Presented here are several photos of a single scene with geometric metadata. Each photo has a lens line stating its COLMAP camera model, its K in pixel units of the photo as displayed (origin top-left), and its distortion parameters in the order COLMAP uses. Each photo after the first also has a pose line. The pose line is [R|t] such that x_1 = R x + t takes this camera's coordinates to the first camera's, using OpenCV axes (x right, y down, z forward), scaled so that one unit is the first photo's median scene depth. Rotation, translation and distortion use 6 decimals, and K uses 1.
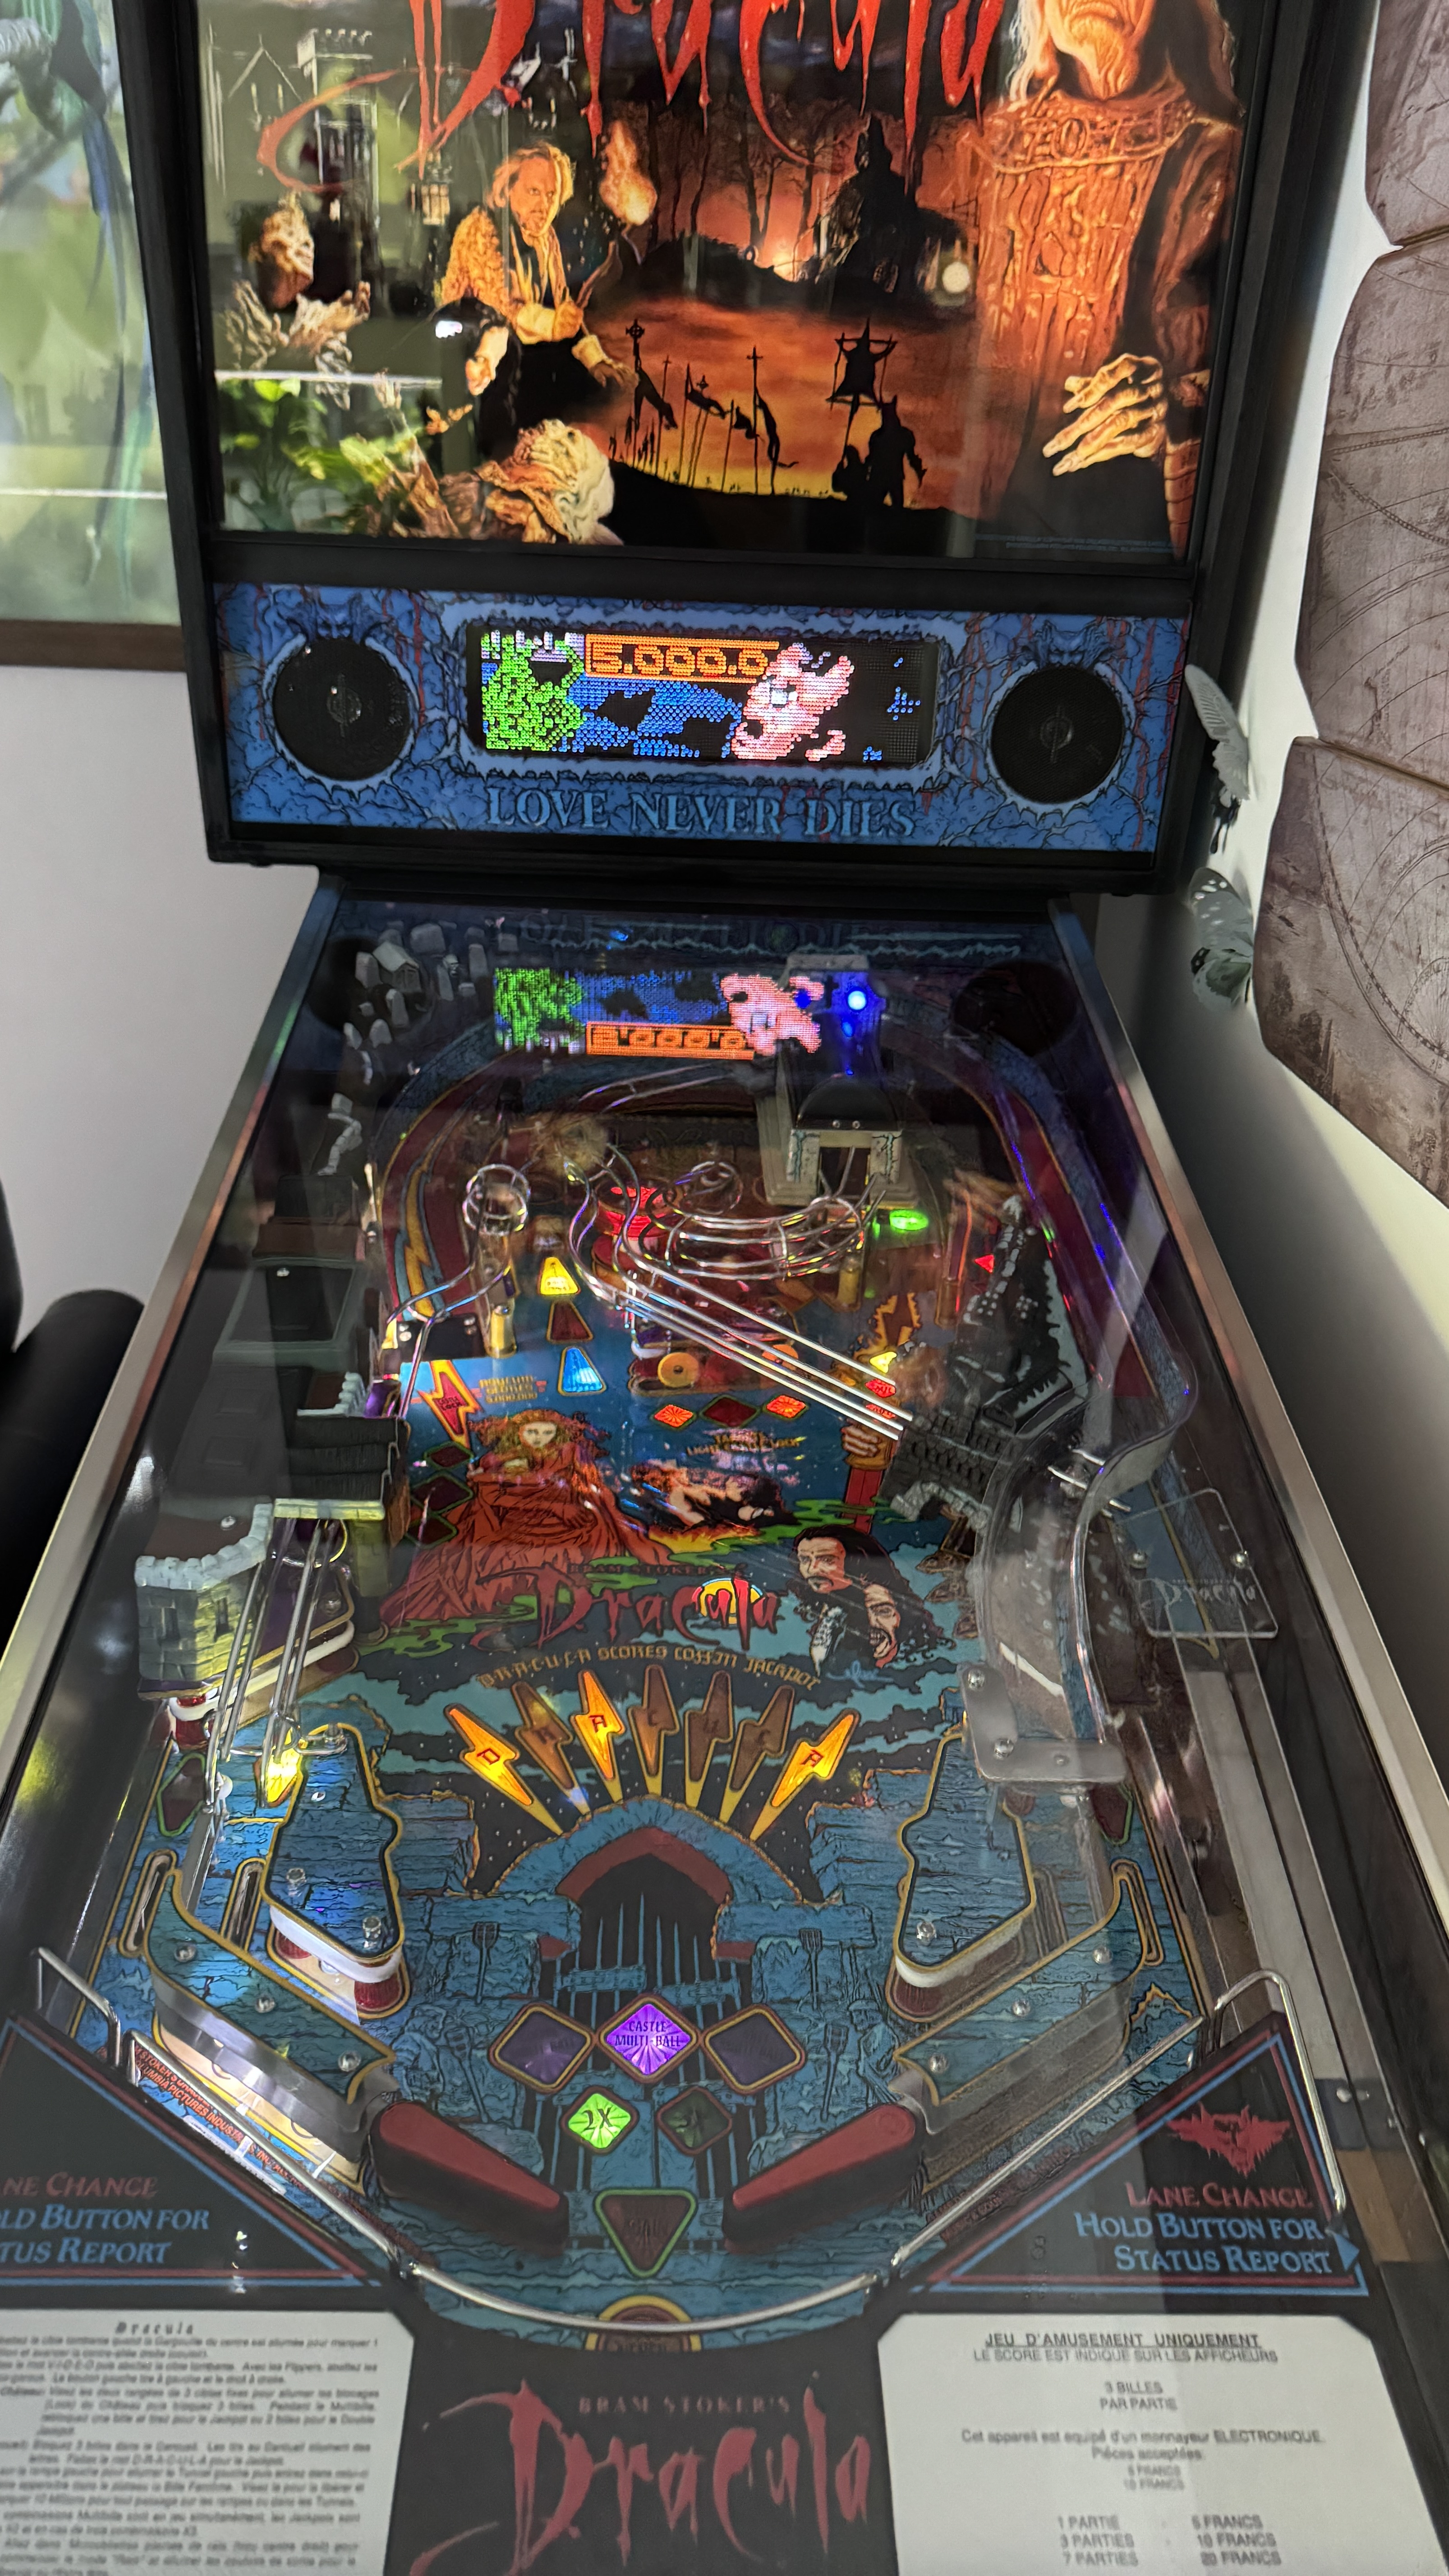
lens RADIAL K [[1915.5, 0, 742.0], [0, 1915.5, 1172.6], [0, 0, 1]] dist [0.099976, -0.128833]
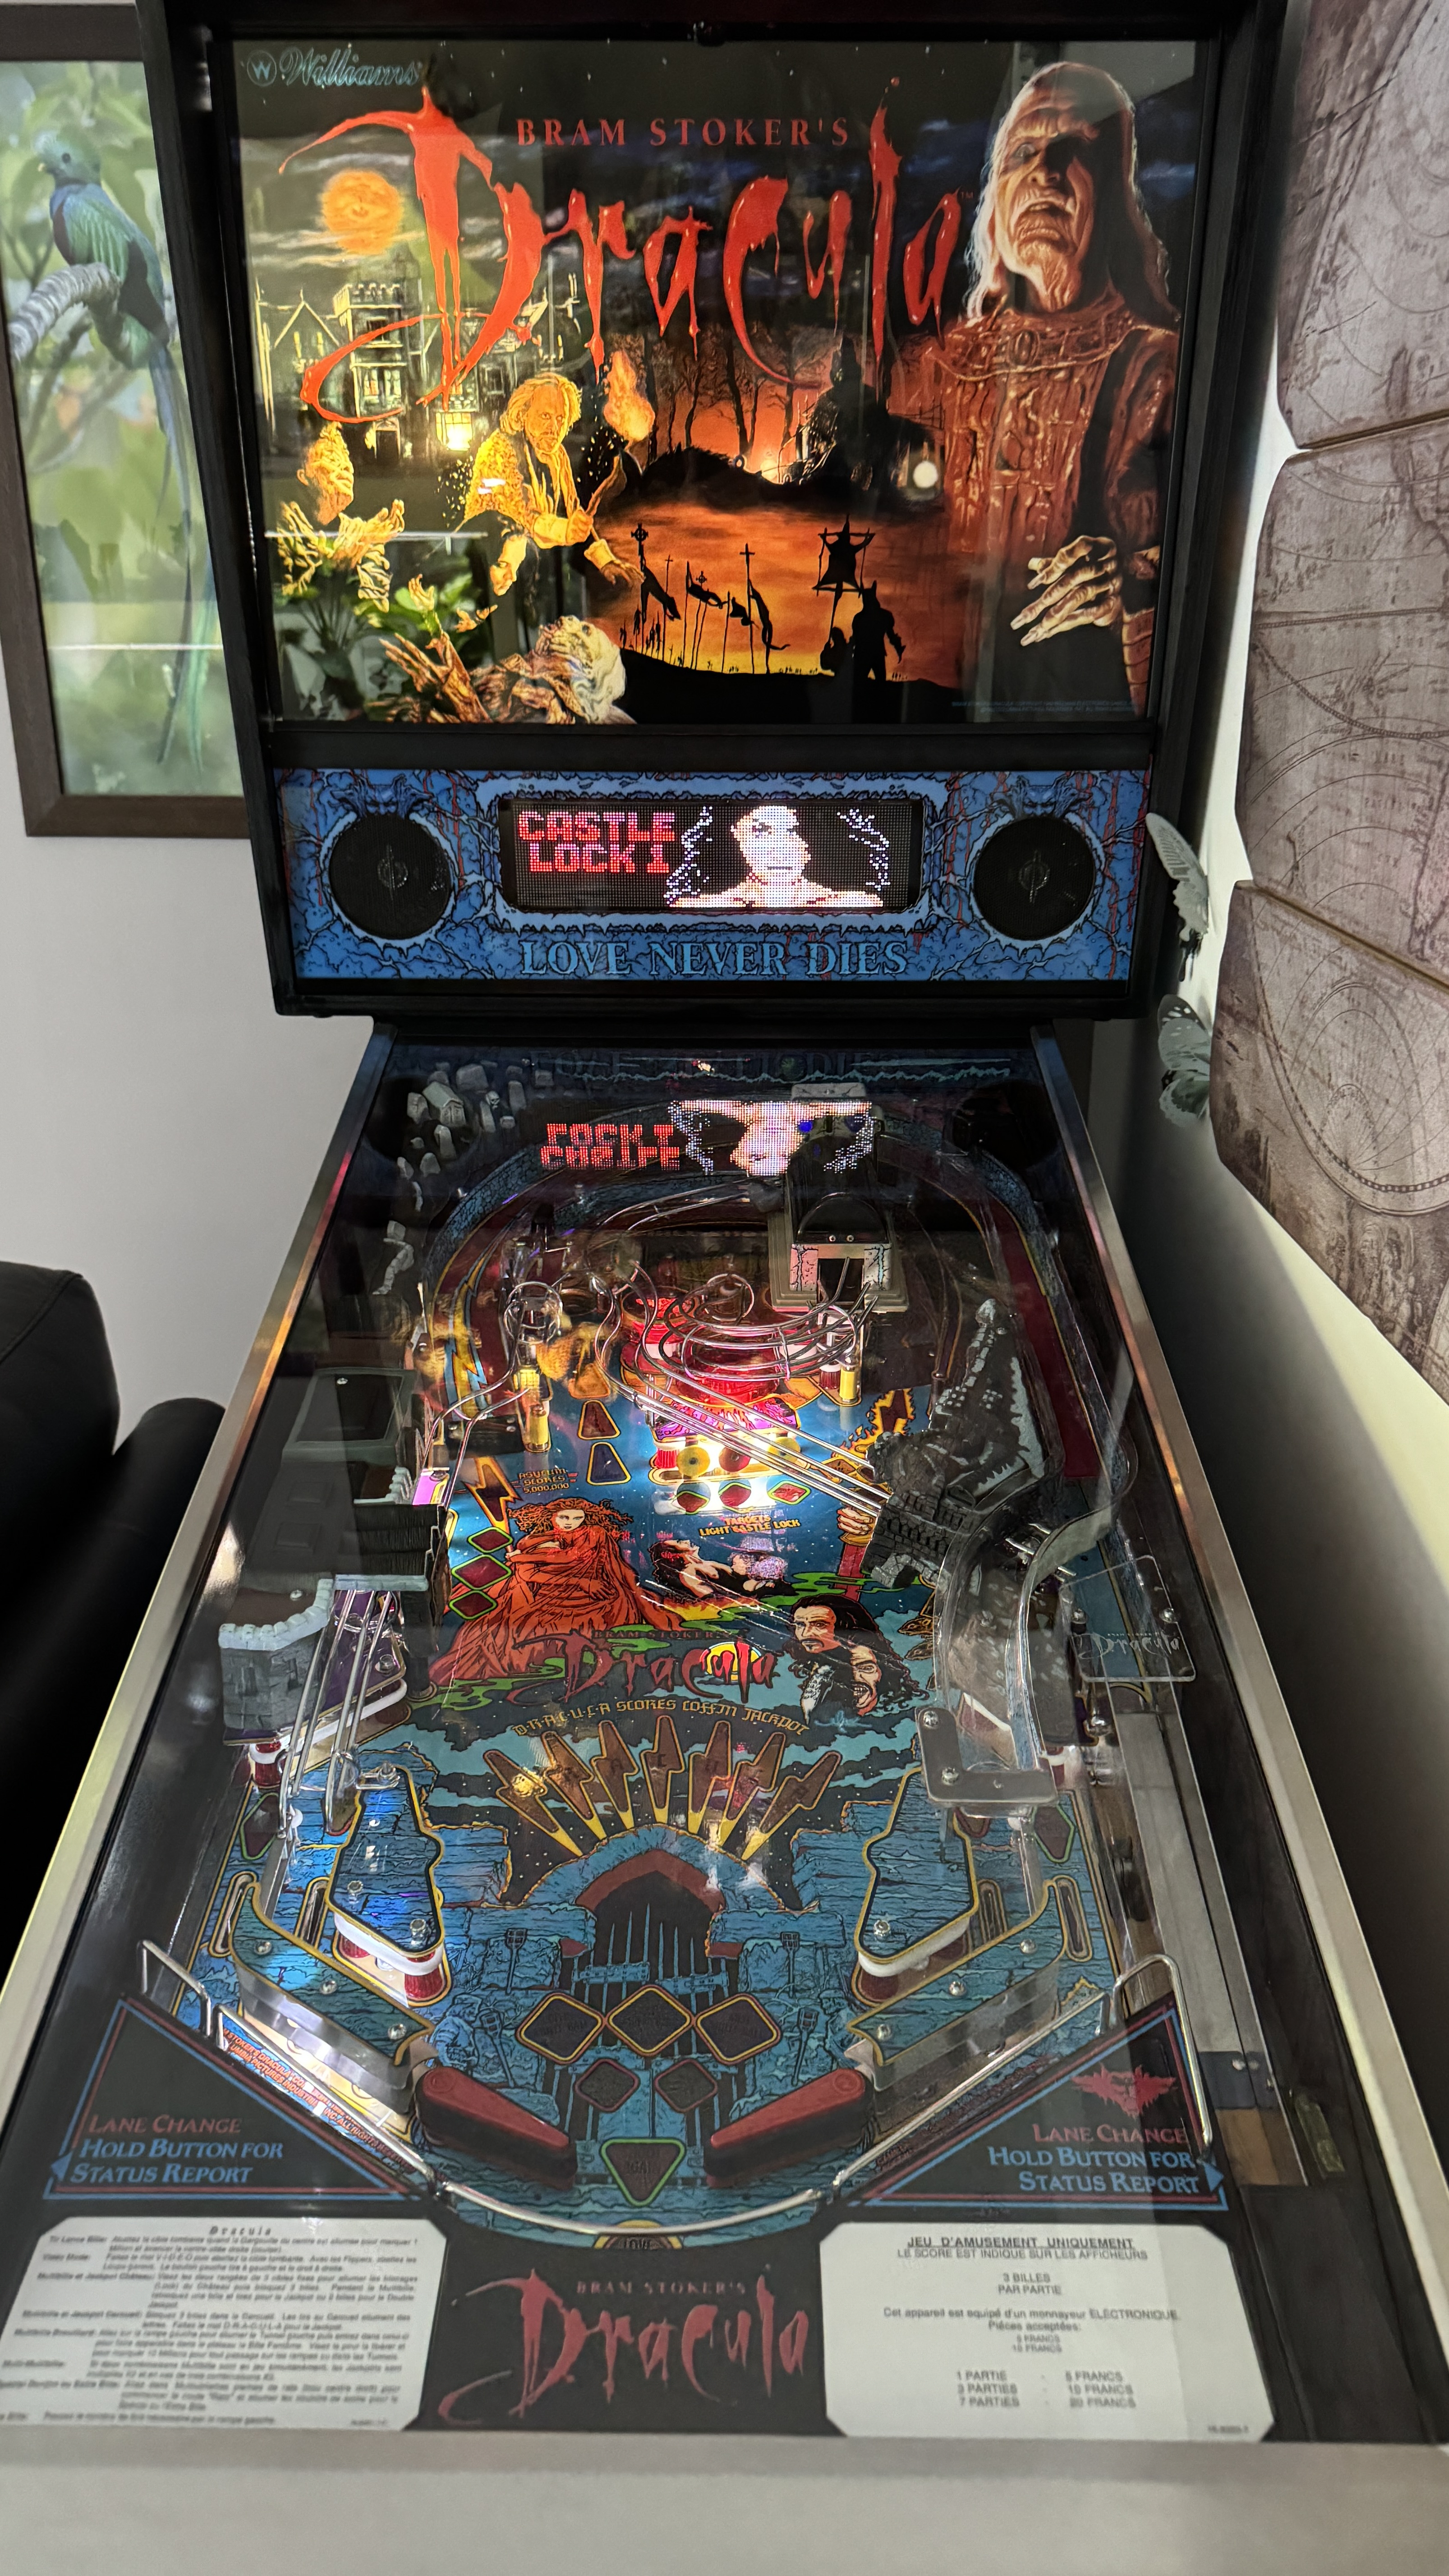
lens RADIAL K [[1915.5, 0, 729.5], [0, 1915.5, 1257.9], [0, 0, 1]] dist [0.099976, -0.128833]
pose [[0.998593, -0.022747, -0.047898, 0.052193], [0.022503, 0.999731, -0.005618, -0.010711], [0.048012, 0.004532, 0.998836, -0.143547]]
